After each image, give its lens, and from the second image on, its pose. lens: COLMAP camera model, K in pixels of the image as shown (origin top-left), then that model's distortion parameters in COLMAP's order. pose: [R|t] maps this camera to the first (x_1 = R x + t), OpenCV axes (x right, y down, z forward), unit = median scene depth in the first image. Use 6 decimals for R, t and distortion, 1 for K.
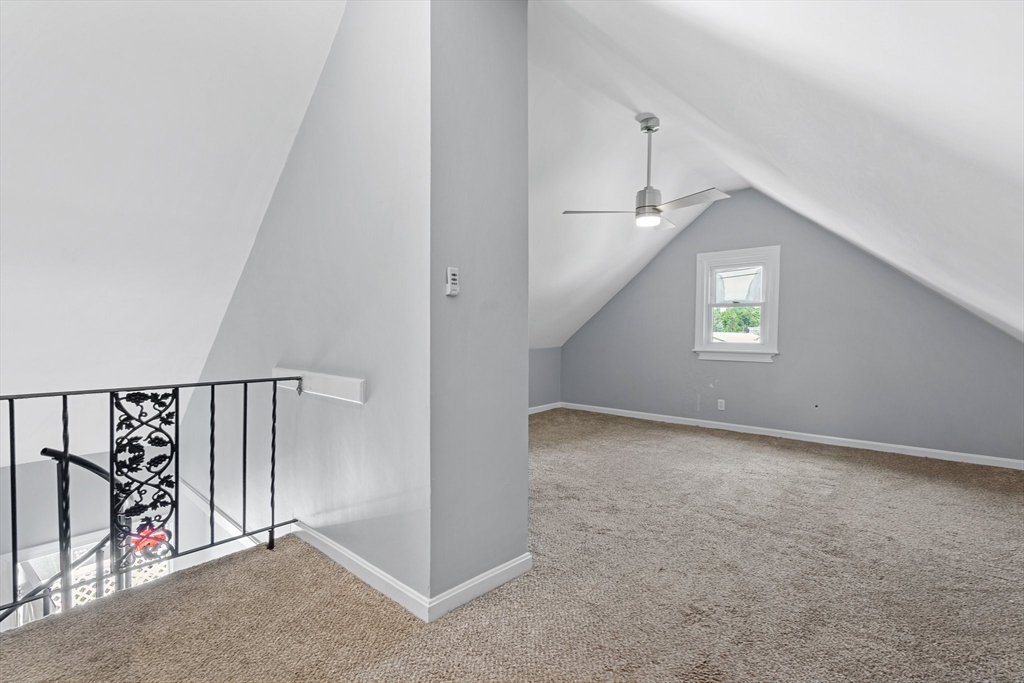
lens RADIAL K [[475.2, 0, 514.5], [0, 475.2, 344.0], [0, 0, 1]] dist [-0.002265, 0.004480]
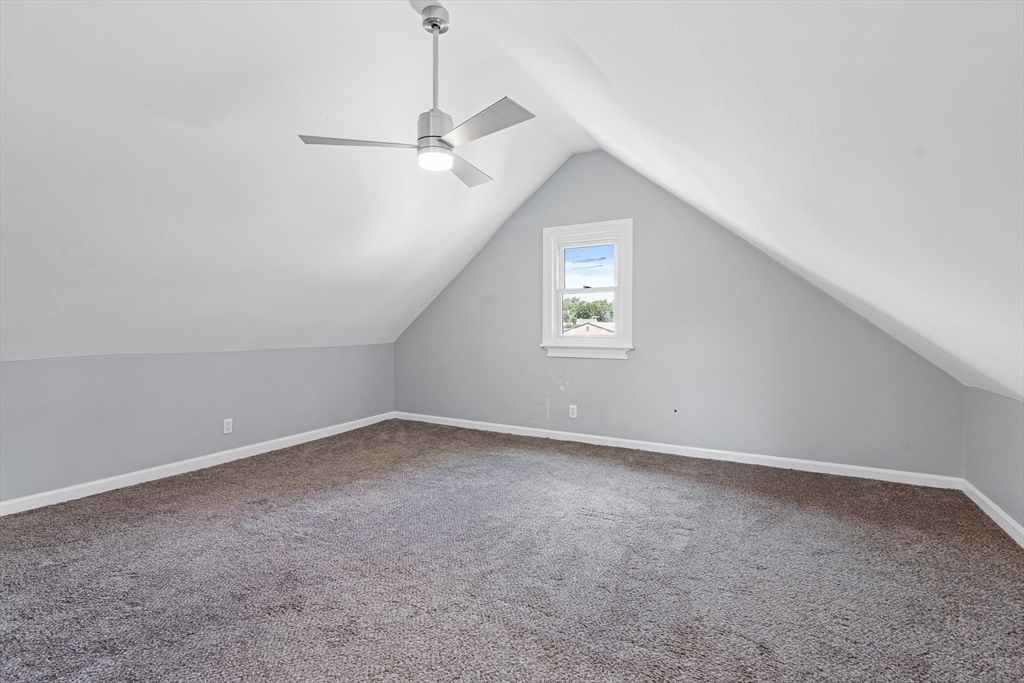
lens RADIAL K [[475.2, 0, 516.8], [0, 475.2, 325.7], [0, 0, 1]] dist [-0.002265, 0.004480]
pose [[0.976296, -0.011105, 0.216153, 0.238511], [0.015599, 0.999696, -0.019098, -0.008807], [-0.215875, 0.022017, 0.976173, 0.312899]]
